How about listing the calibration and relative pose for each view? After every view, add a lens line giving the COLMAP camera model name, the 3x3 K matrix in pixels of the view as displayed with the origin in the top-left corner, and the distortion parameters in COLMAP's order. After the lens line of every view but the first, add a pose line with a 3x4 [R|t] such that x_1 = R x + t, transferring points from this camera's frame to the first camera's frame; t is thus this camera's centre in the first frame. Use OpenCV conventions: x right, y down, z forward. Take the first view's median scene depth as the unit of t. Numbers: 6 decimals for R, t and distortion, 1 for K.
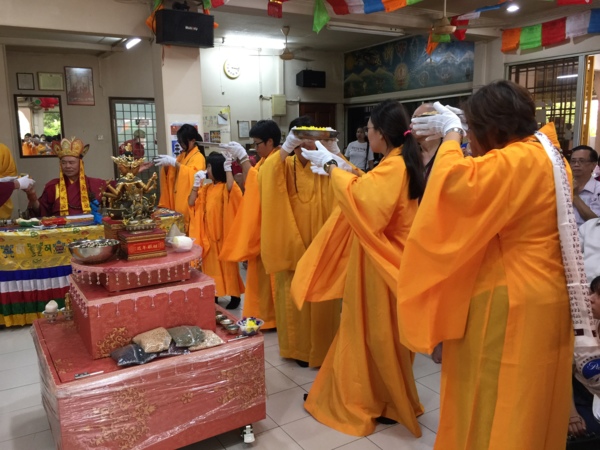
lens RADIAL K [[516.4, 0, 297.4], [0, 516.4, 225.5], [0, 0, 1]] dist [0.024614, -0.010100]
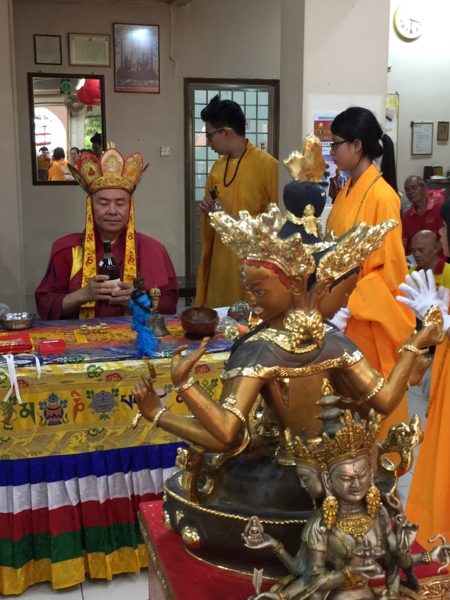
lens RADIAL K [[793.2, 0, 222.7], [0, 793.2, 299.5], [0, 0, 1]] dist [0.042700, 0.000000]
pose [[0.958630, 0.063001, -0.277595, -0.077076], [-0.060674, 0.998013, 0.016973, -0.030062], [0.278113, 0.000571, 0.960548, 0.206078]]
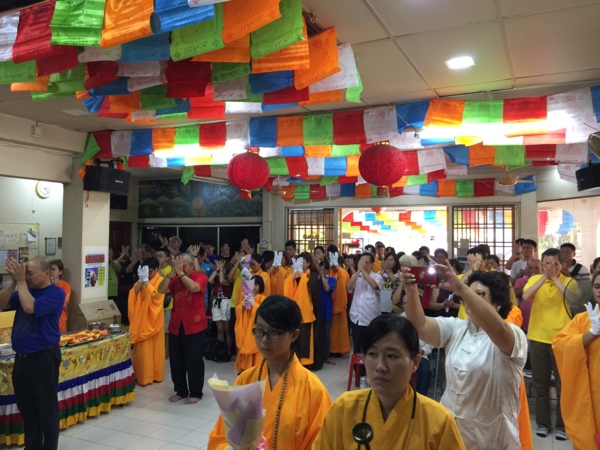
lens RADIAL K [[516.4, 0, 303.4], [0, 516.4, 229.8], [0, 0, 1]] dist [0.024614, -0.010100]
pose [[0.831863, 0.031550, 0.554083, -0.316505], [0.070256, 0.984364, -0.161529, -0.016966], [-0.550516, 0.173297, 0.816640, -0.159822]]
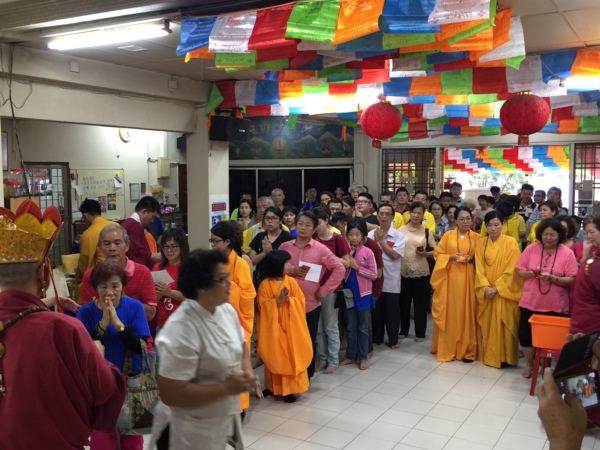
lens RADIAL K [[629.0, 0, 297.0], [0, 629.0, 221.9], [0, 0, 1]] dist [0.038701, 0.000000]
pose [[0.876601, -0.025540, 0.480540, -0.504379], [0.070934, 0.994540, -0.076539, -0.016179], [-0.475961, 0.101181, 0.873627, -0.245055]]
